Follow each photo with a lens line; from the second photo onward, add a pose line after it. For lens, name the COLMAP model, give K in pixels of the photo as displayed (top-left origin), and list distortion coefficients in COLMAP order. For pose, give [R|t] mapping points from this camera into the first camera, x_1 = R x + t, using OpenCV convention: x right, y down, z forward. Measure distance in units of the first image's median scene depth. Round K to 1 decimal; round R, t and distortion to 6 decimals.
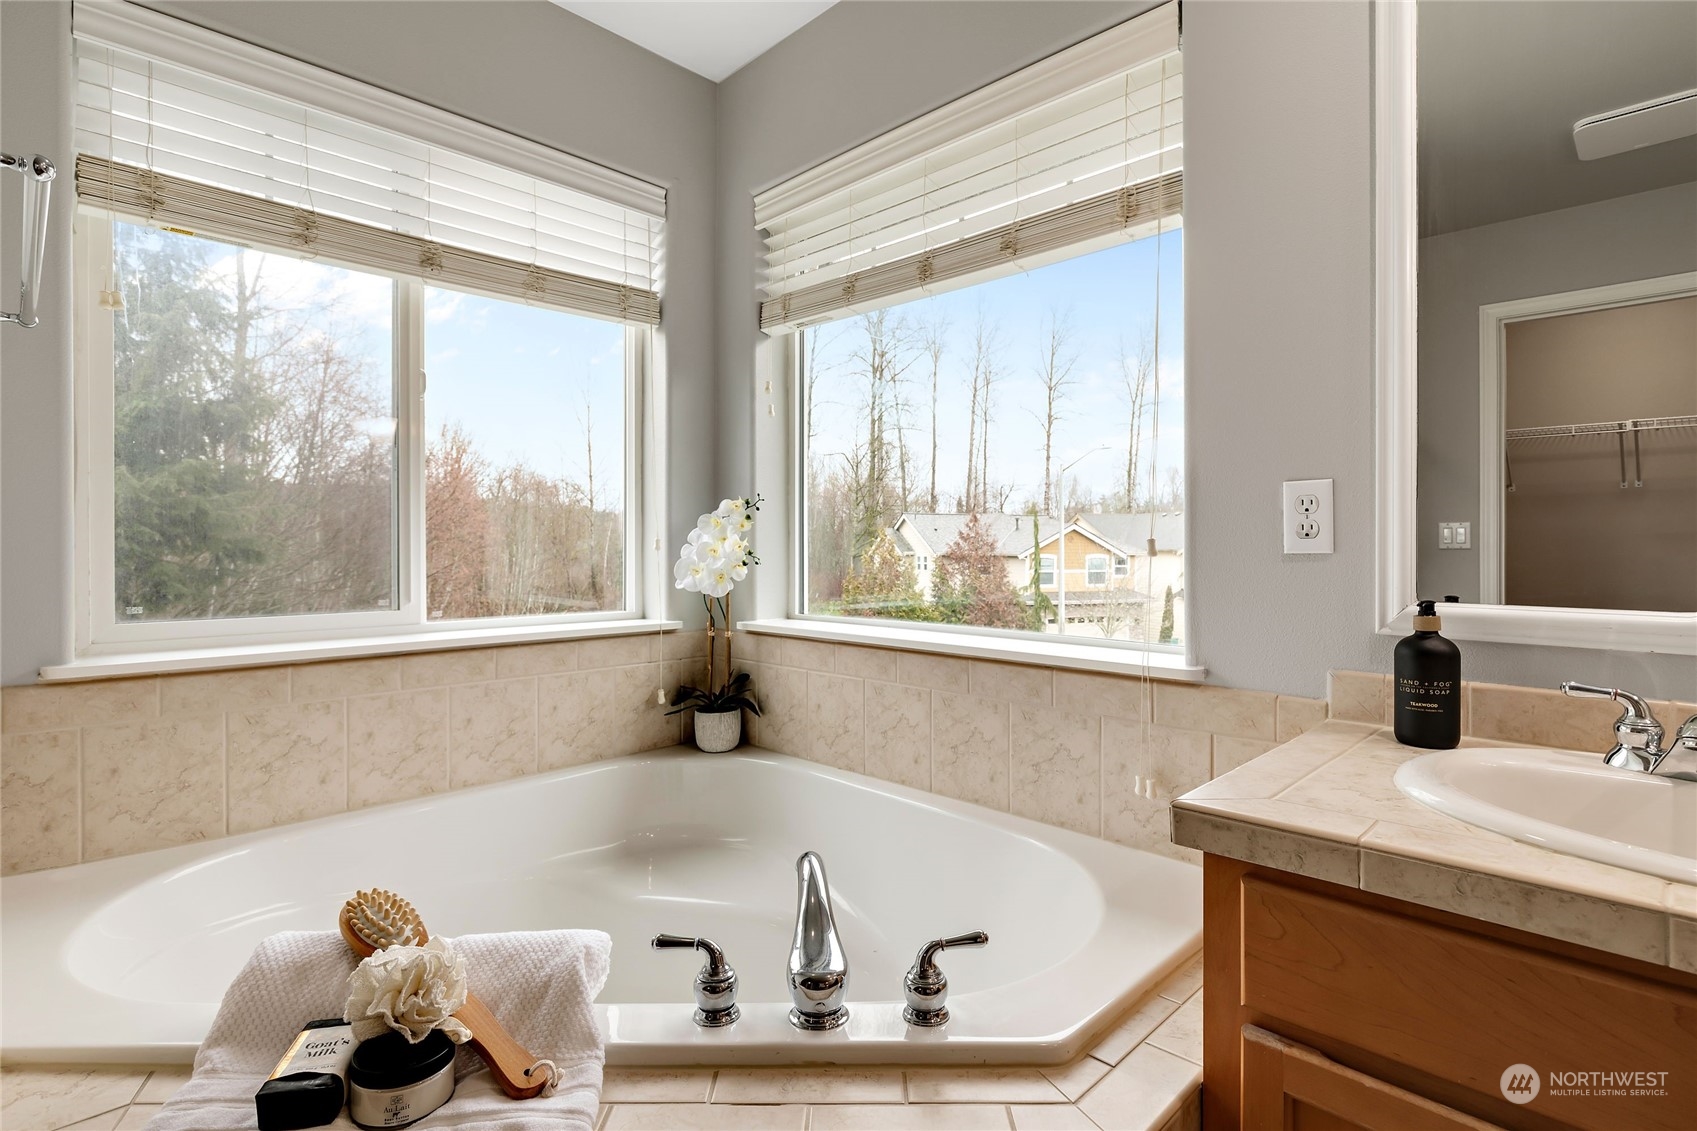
lens RADIAL K [[834.3, 0, 852.5], [0, 834.3, 546.1], [0, 0, 1]] dist [-0.003072, -0.000415]
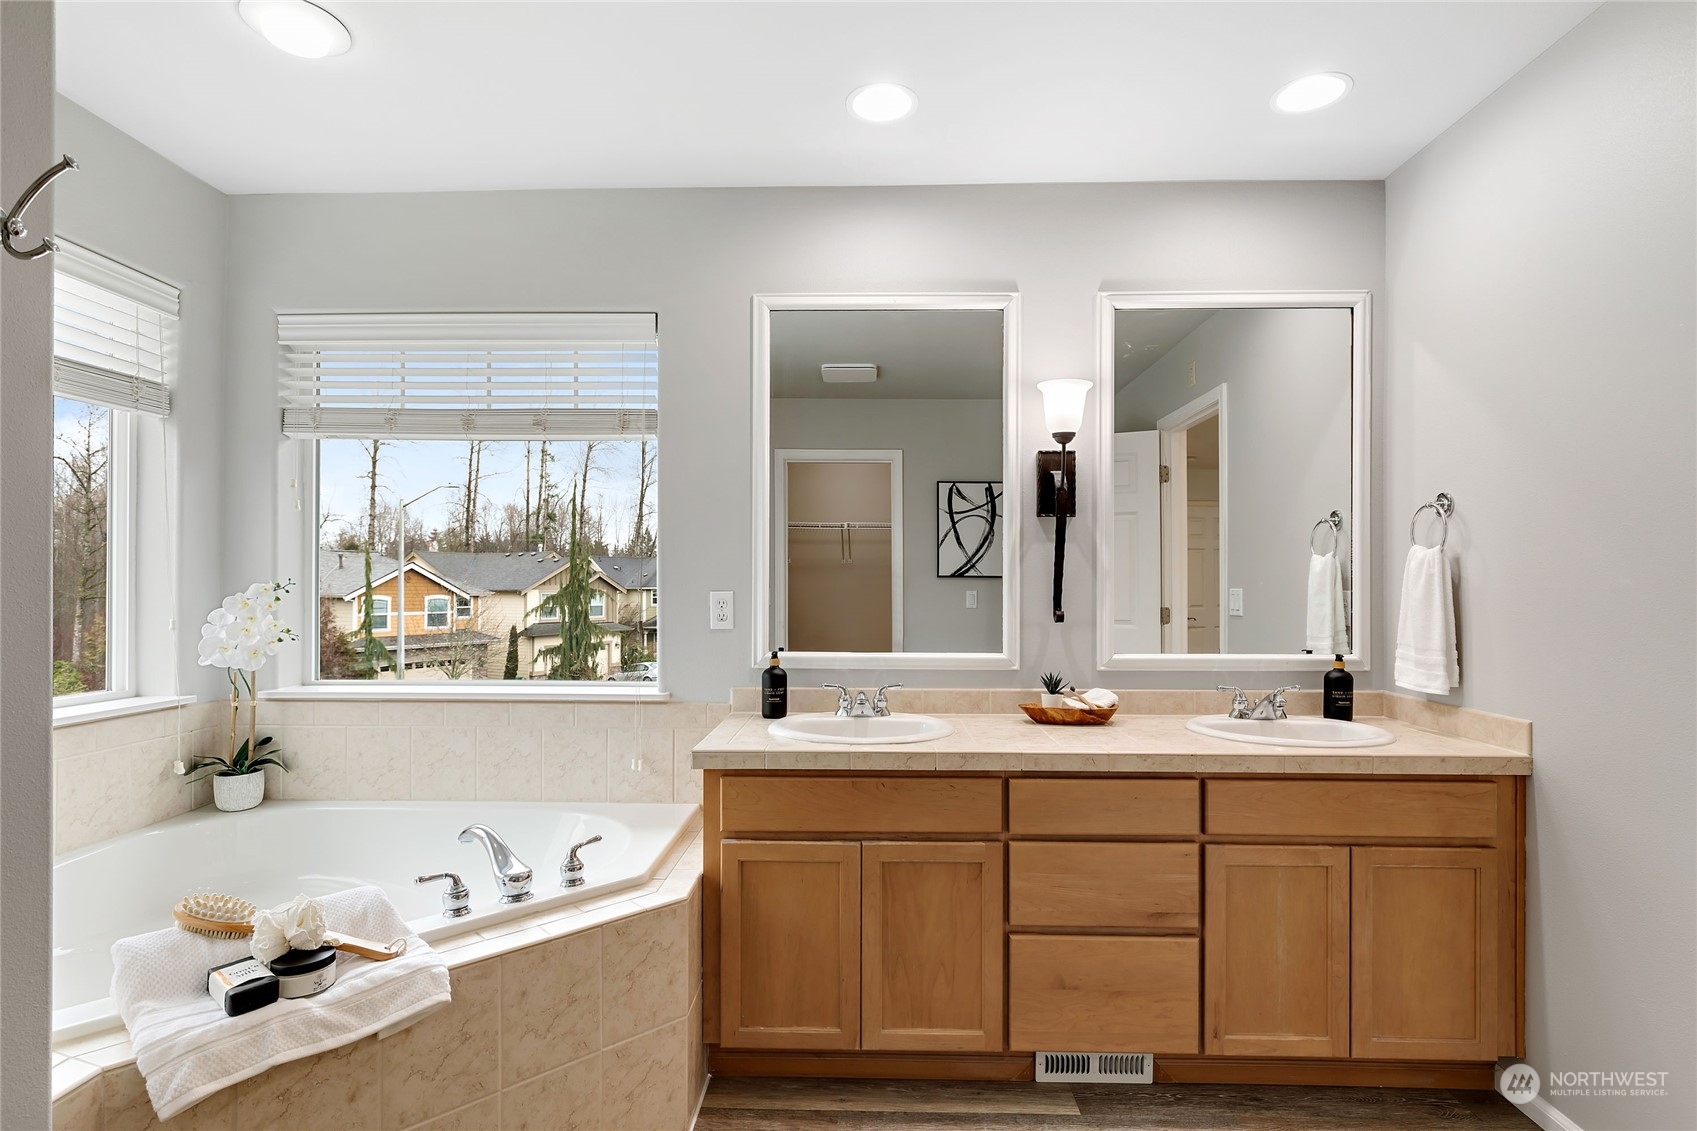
lens RADIAL K [[827.7, 0, 850.7], [0, 827.7, 578.8], [0, 0, 1]] dist [-0.002979, -0.000113]
pose [[0.728217, 0.007508, 0.685306, -0.330775], [-0.002271, 0.999961, -0.008542, -0.054431], [-0.685343, 0.004664, 0.728205, -0.363410]]
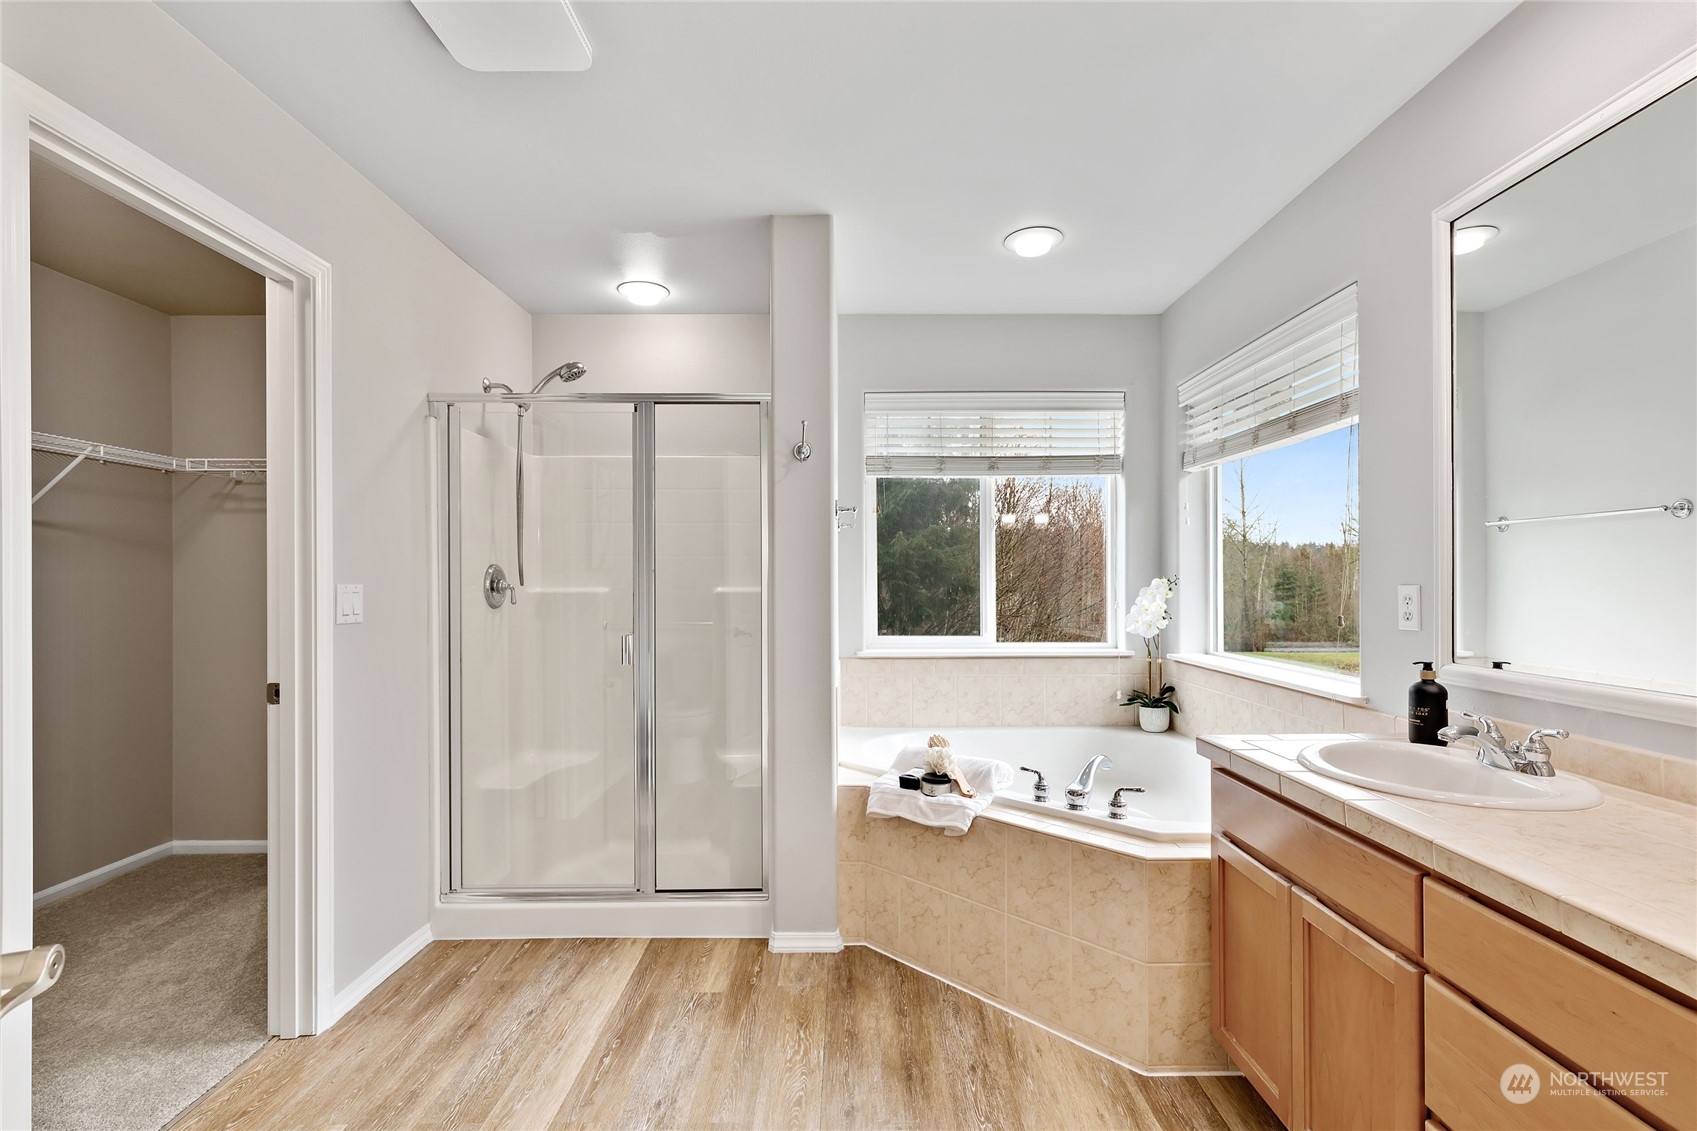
lens RADIAL K [[766.7, 0, 856.8], [0, 766.7, 575.1], [0, 0, 1]] dist [0.001023, 0.000344]
pose [[0.712886, -0.006295, -0.701252, 0.485214], [0.002248, 0.999975, -0.006691, -0.053682], [0.701277, 0.003194, 0.712882, -0.485258]]
